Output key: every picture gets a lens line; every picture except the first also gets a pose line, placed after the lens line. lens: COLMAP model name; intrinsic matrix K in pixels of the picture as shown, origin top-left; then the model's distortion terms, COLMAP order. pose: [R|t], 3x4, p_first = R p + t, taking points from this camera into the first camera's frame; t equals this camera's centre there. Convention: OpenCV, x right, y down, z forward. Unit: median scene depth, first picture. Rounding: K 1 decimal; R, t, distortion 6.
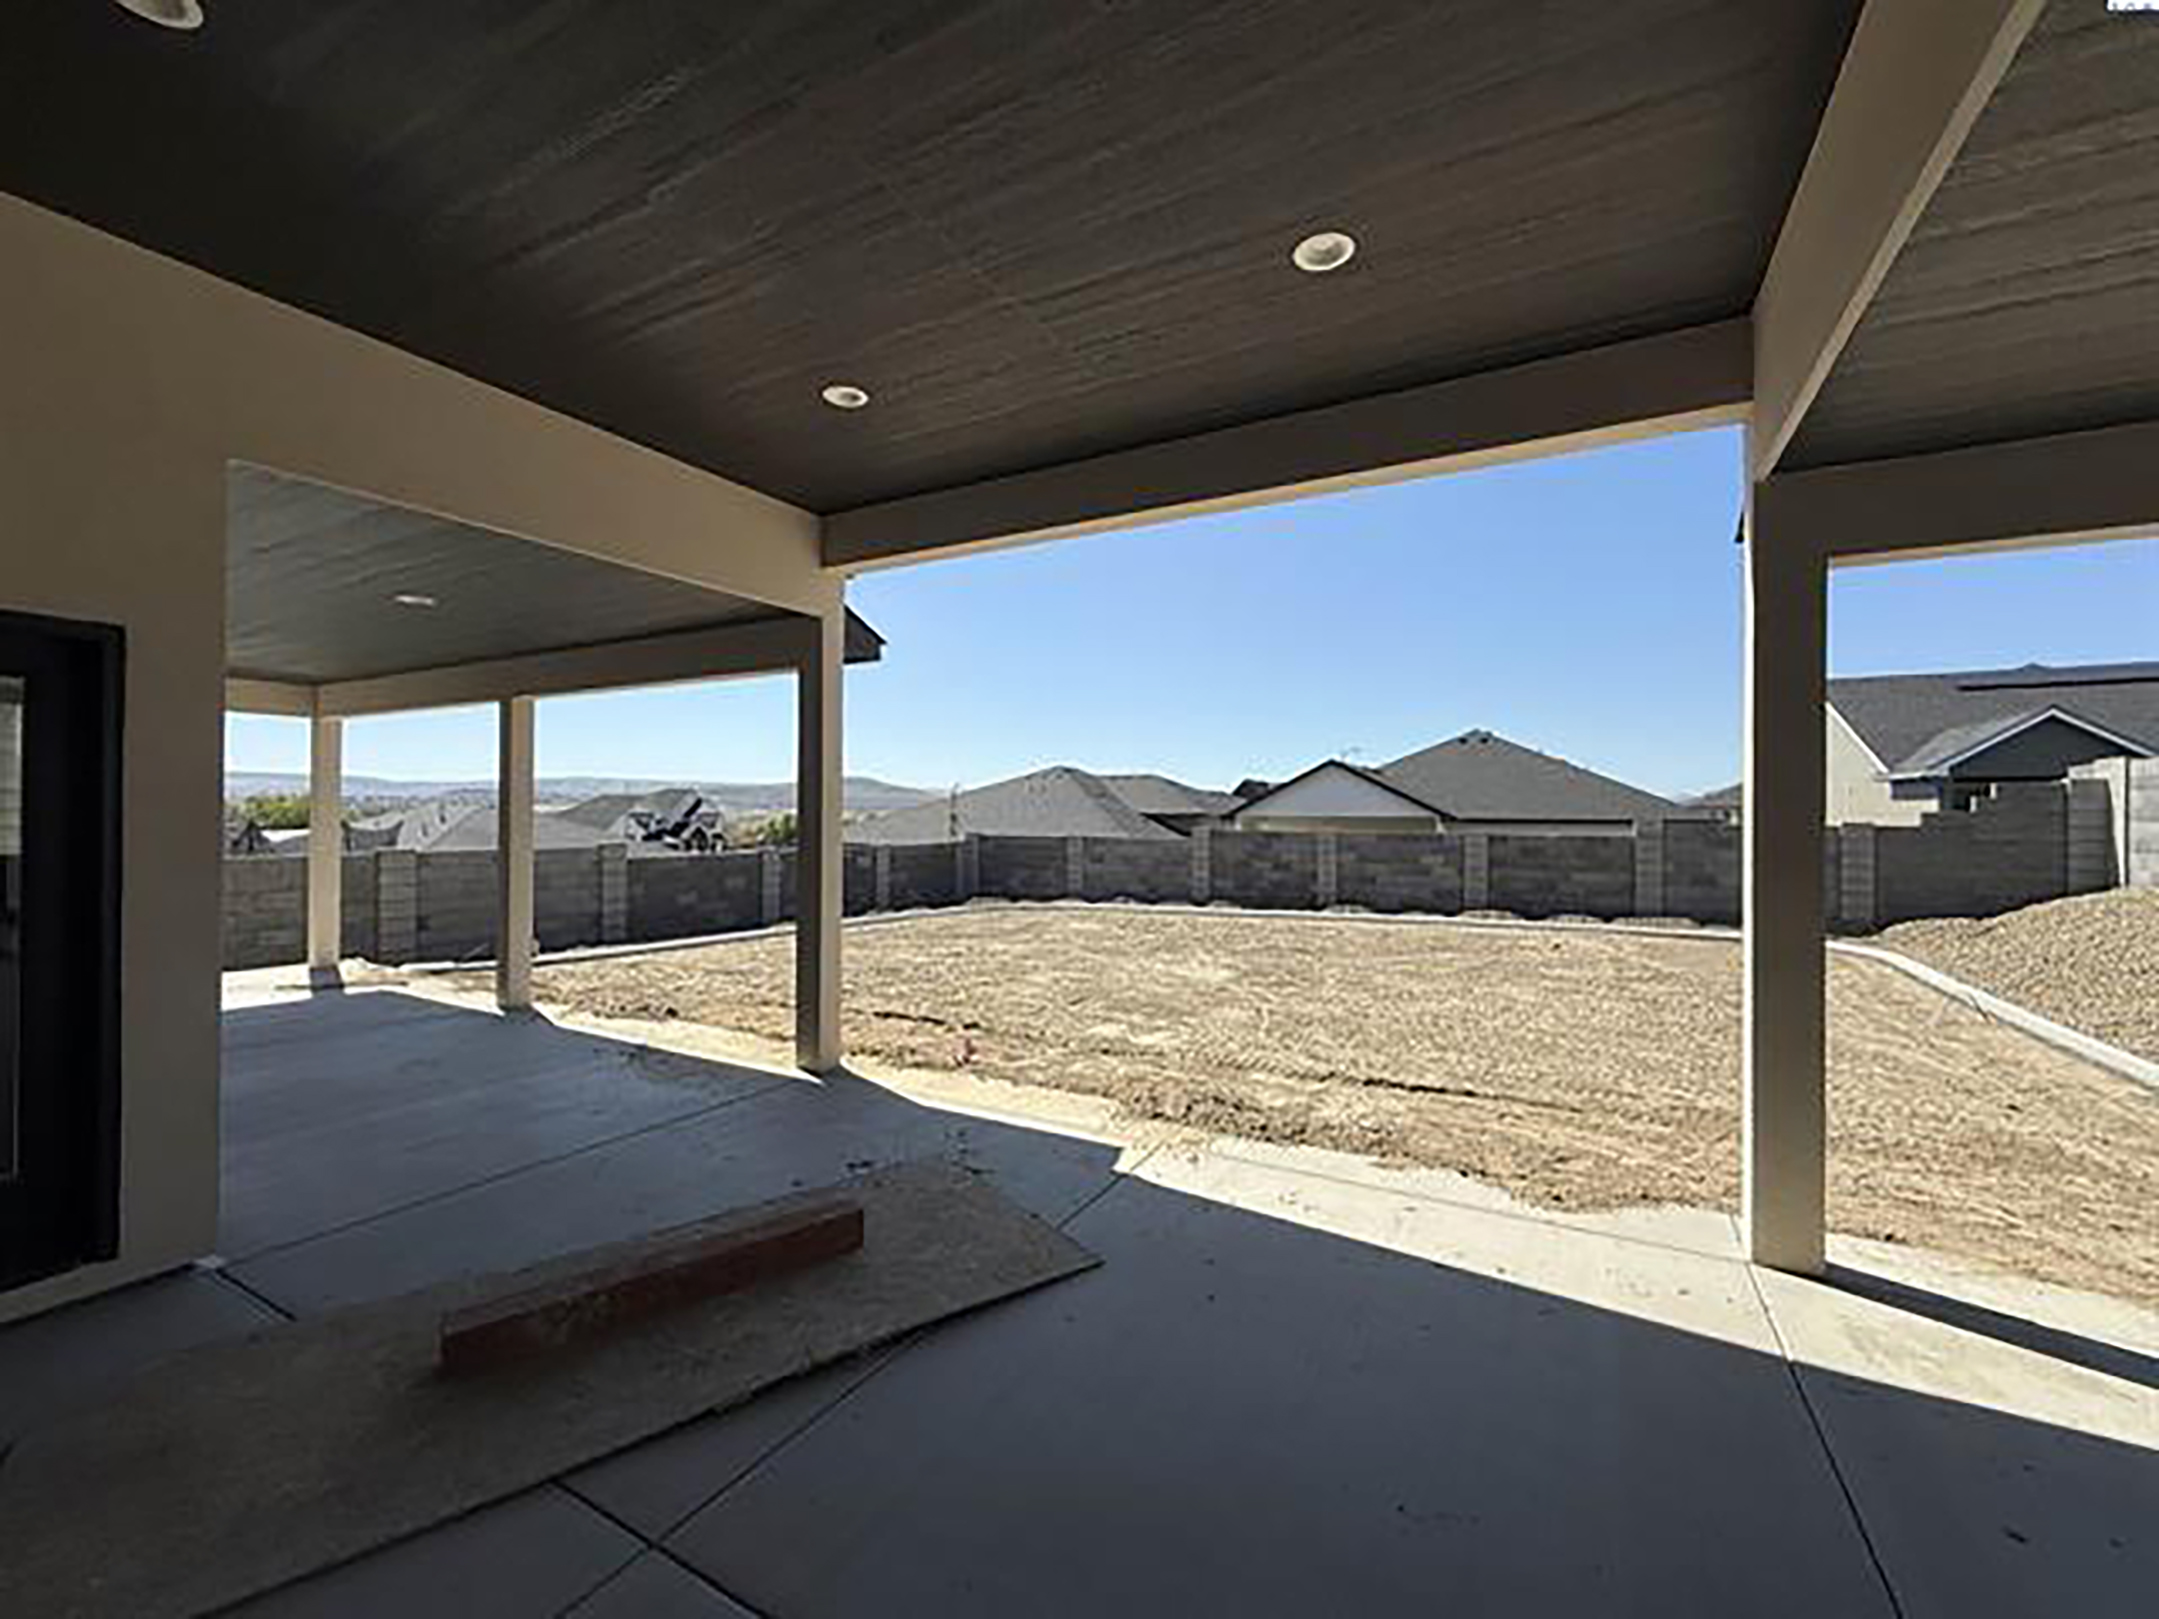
lens RADIAL K [[878.4, 0, 1079.5], [0, 878.4, 809.5], [0, 0, 1]] dist [0.001080, -0.000001]
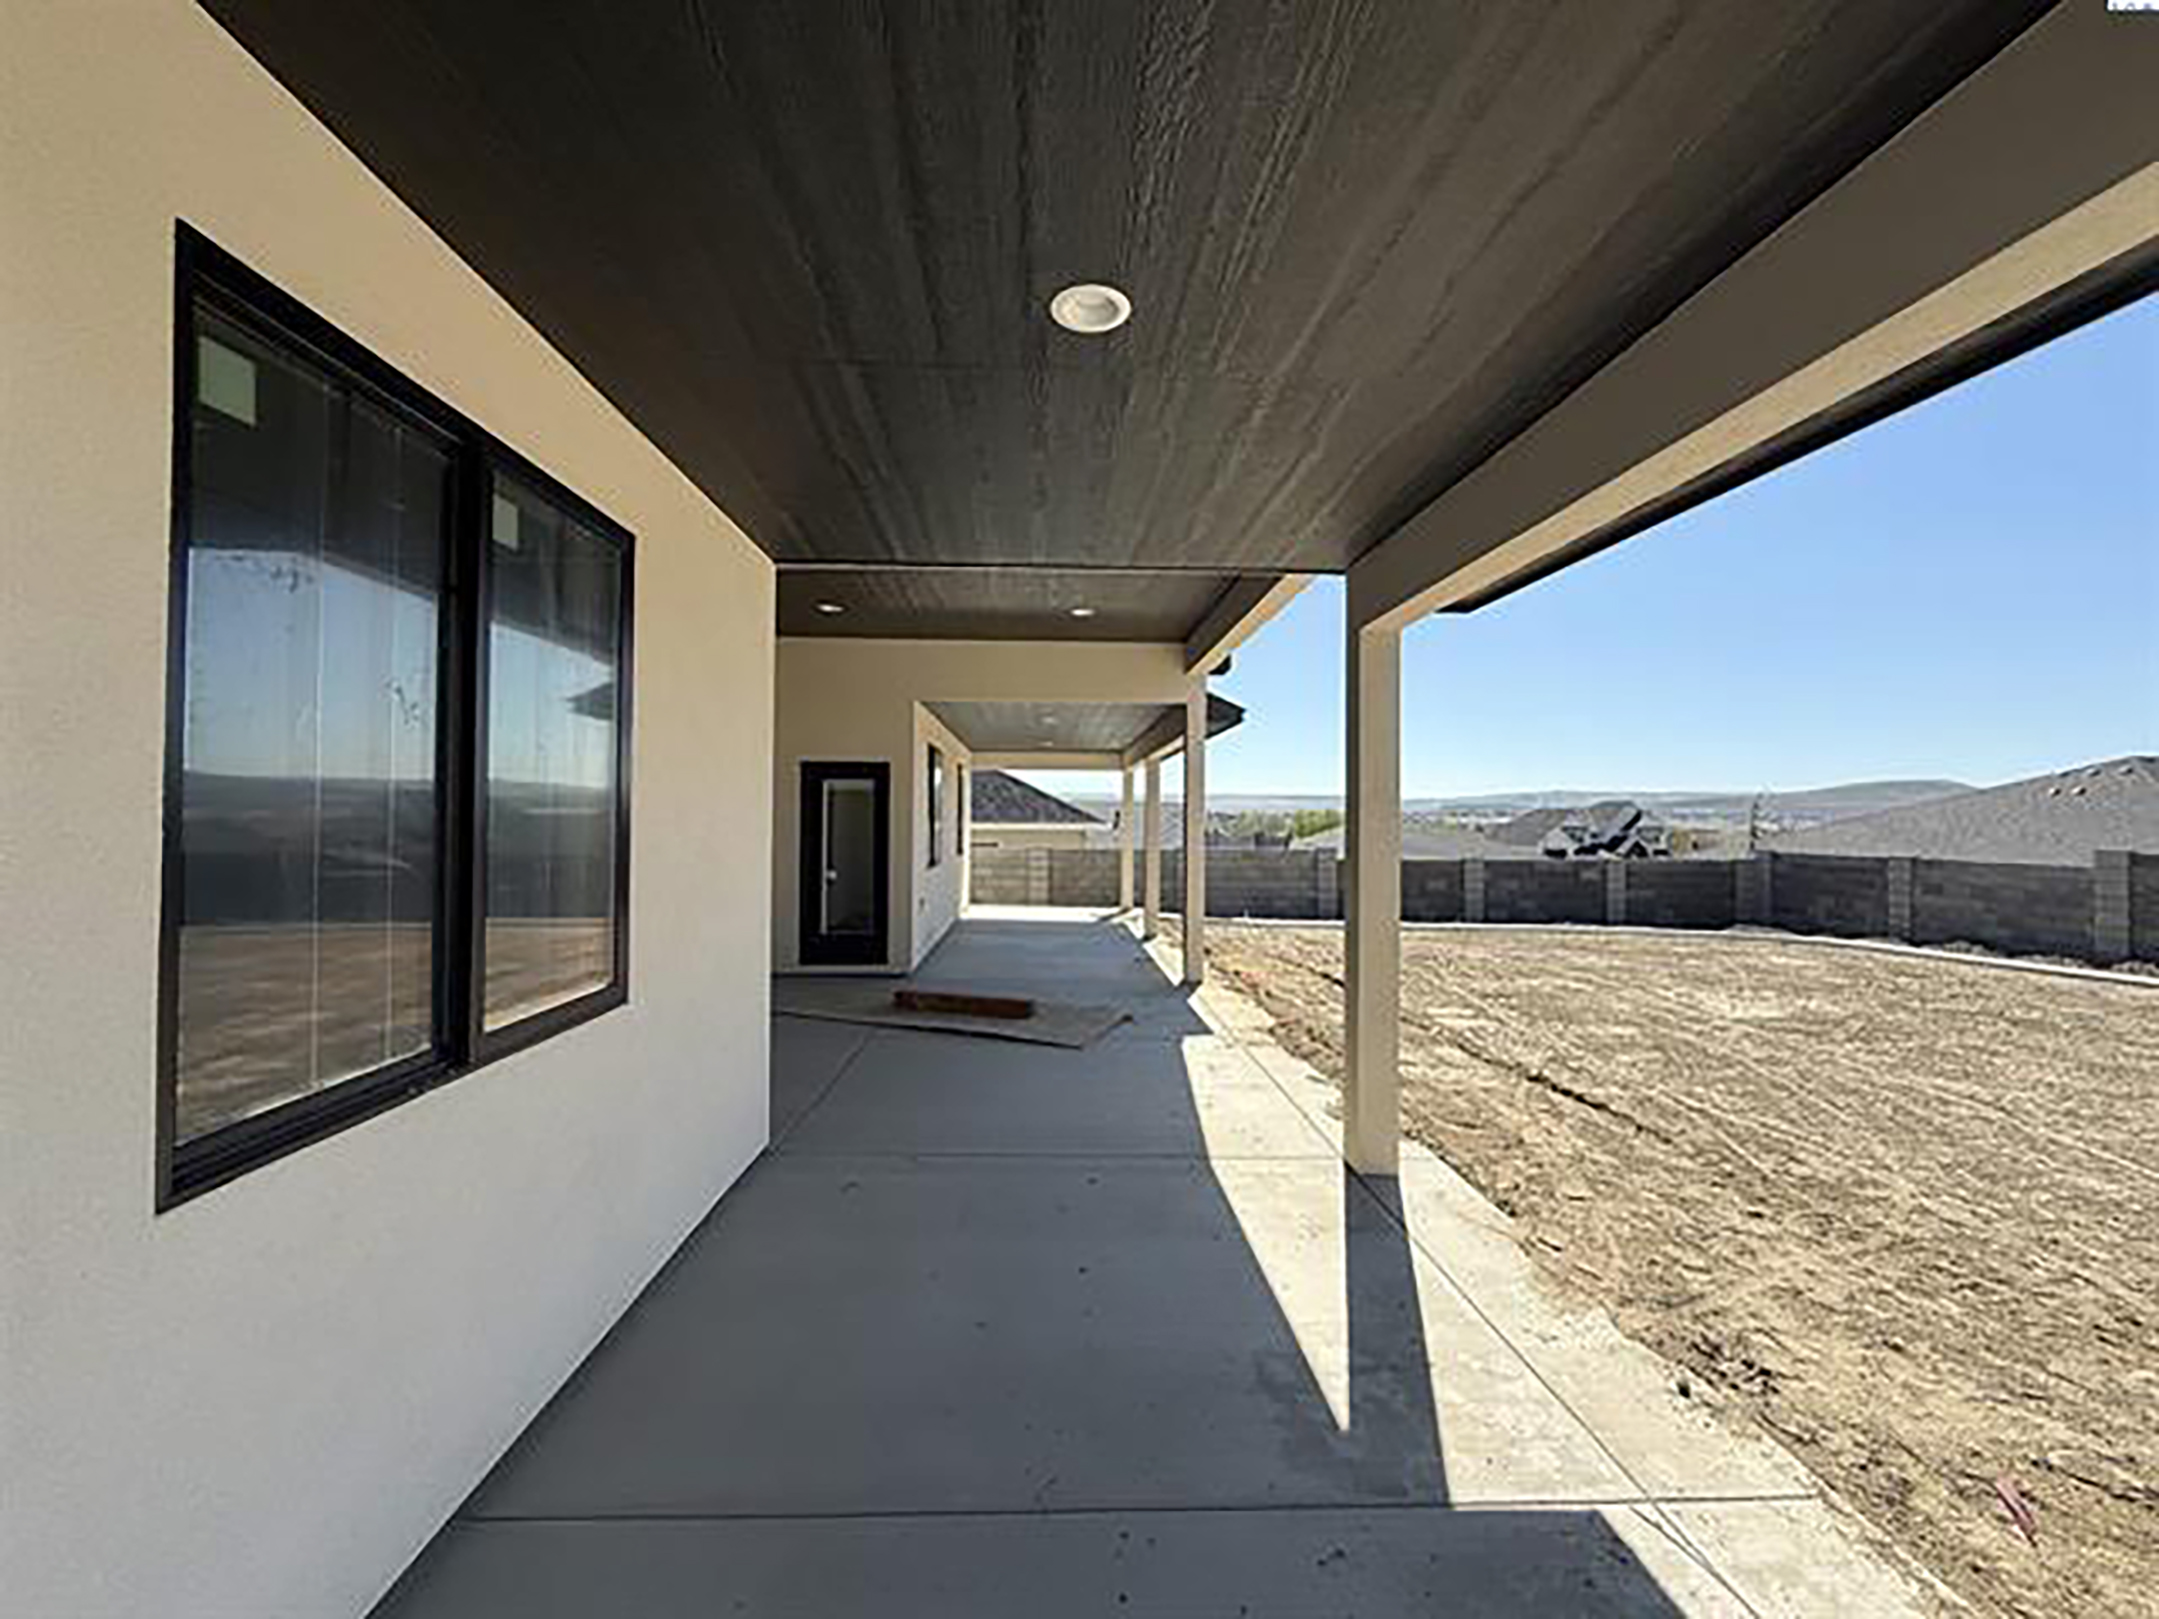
lens RADIAL K [[878.4, 0, 1079.5], [0, 878.4, 809.5], [0, 0, 1]] dist [0.001080, -0.000001]
pose [[0.523376, -0.012641, -0.852008, 0.441799], [-0.000413, 0.999886, -0.015089, 0.000914], [0.852102, 0.008249, 0.523312, -0.013063]]
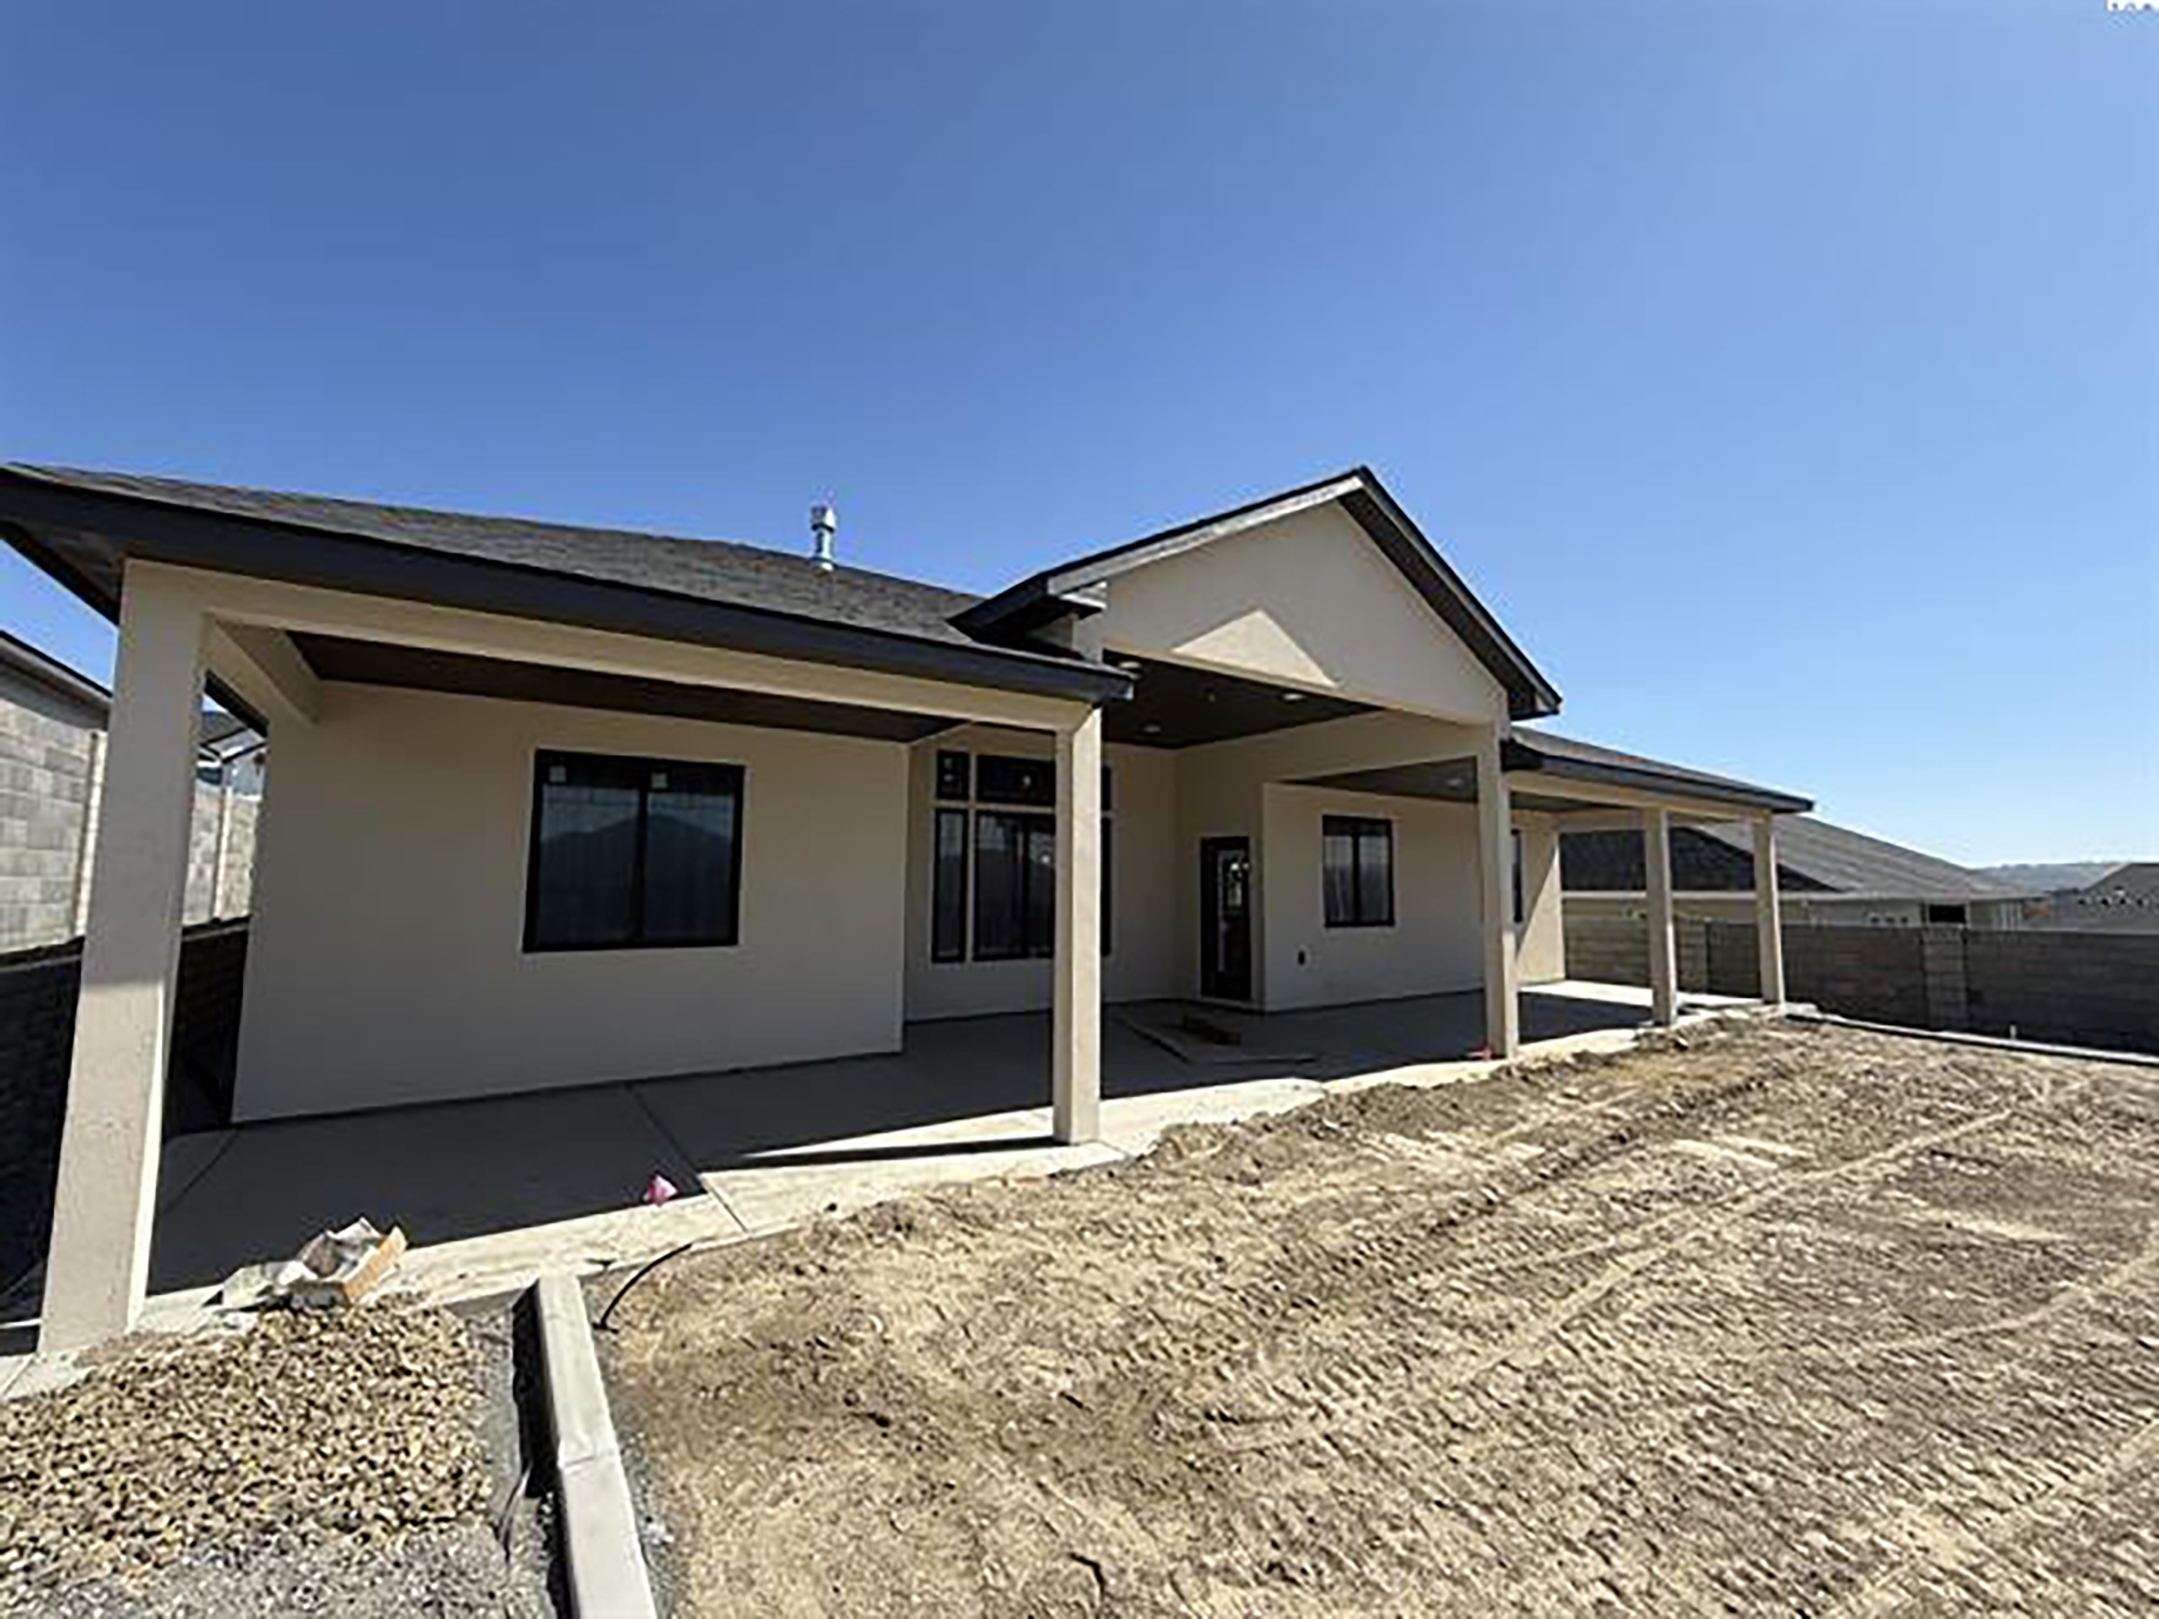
lens RADIAL K [[870.6, 0, 1079.5], [0, 870.6, 809.5], [0, 0, 1]] dist [0.001066, 0.000035]
pose [[-0.435434, -0.092263, -0.895480, 0.612616], [-0.005013, 0.994967, -0.100075, 0.013706], [0.900207, -0.039087, -0.433705, 0.458289]]
